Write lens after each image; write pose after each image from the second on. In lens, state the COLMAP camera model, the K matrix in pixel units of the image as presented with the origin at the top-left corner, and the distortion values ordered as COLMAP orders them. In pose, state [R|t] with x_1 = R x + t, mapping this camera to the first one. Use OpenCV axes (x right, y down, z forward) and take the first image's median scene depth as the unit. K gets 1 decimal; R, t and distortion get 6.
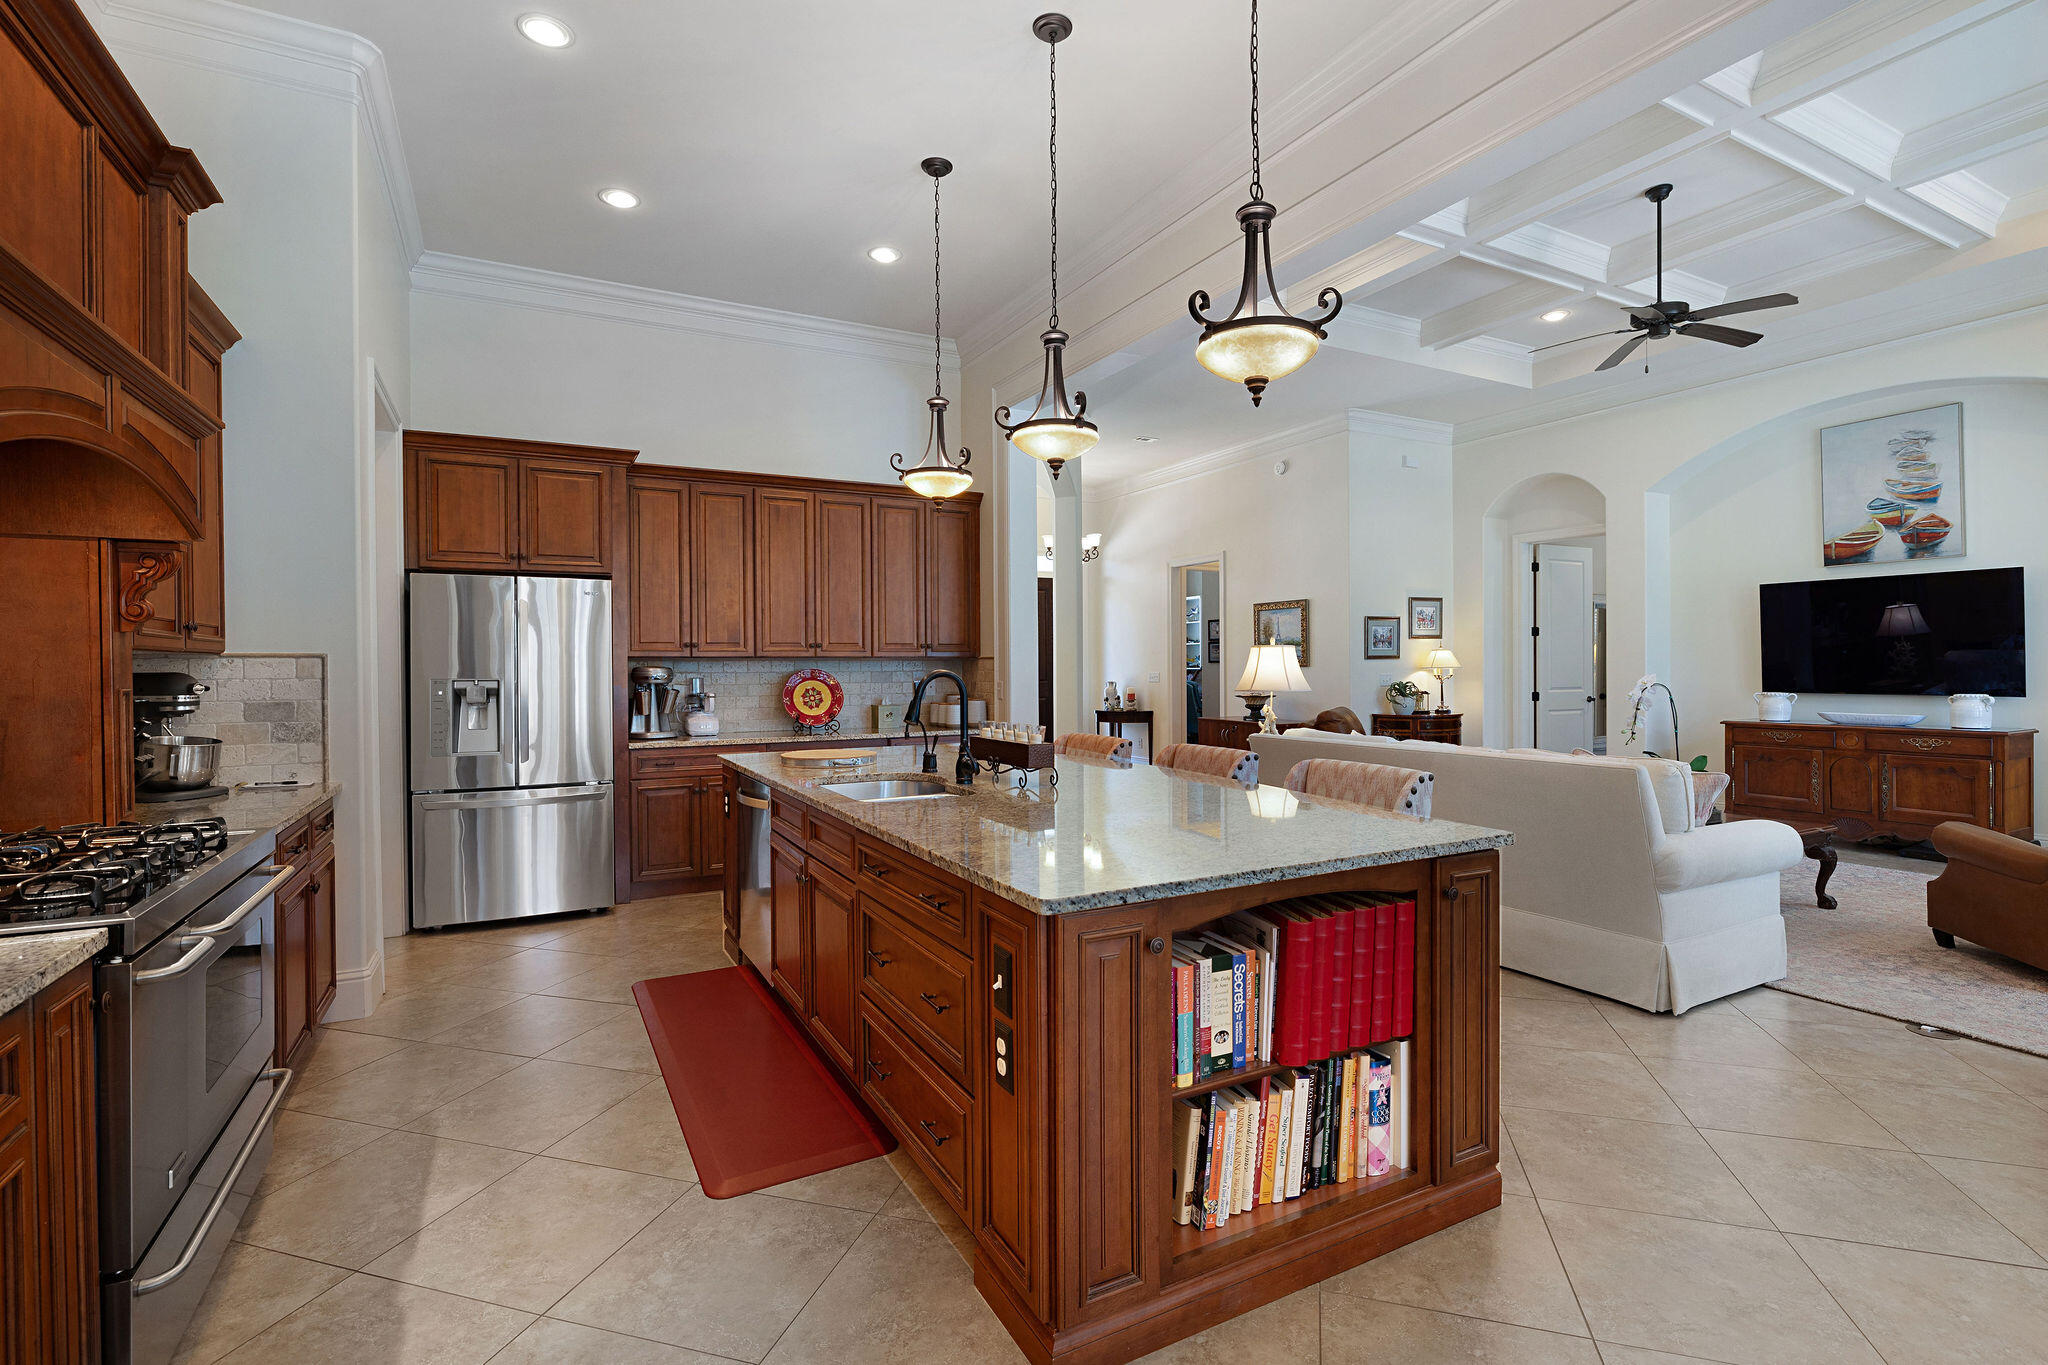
lens RADIAL K [[948.5, 0, 1019.2], [0, 948.5, 683.0], [0, 0, 1]] dist [0.001741, 0.000082]
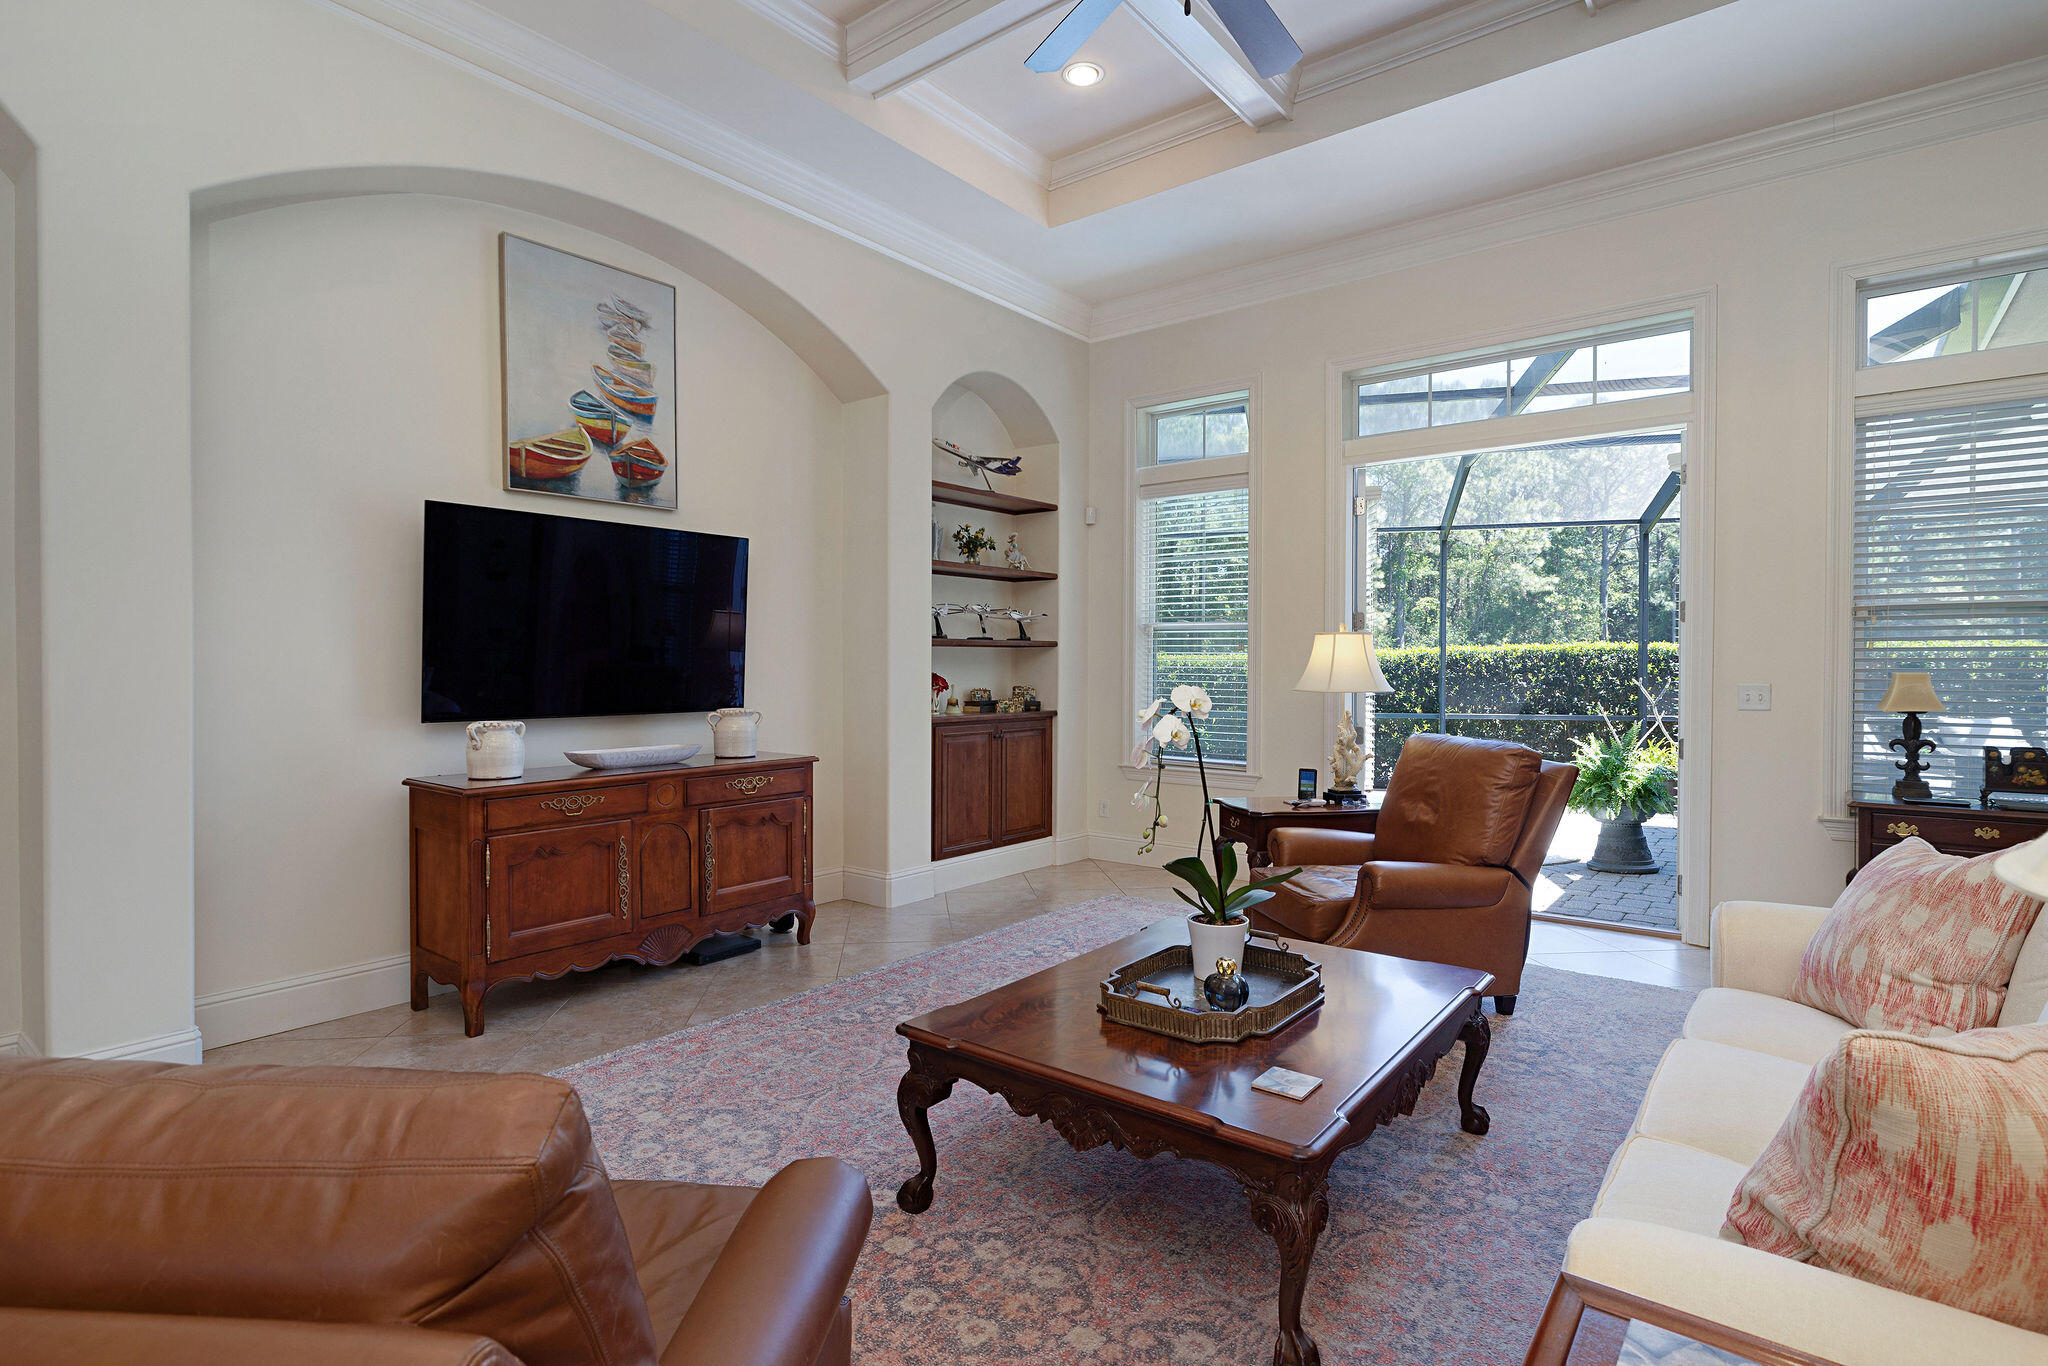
lens RADIAL K [[1031.4, 0, 1020.4], [0, 1031.4, 671.0], [0, 0, 1]] dist [-0.004846, -0.000185]
pose [[-0.401447, -0.001488, 0.915881, 0.196408], [0.019090, 0.999768, 0.009992, -0.018488], [-0.915683, 0.021496, -0.401325, 1.036924]]
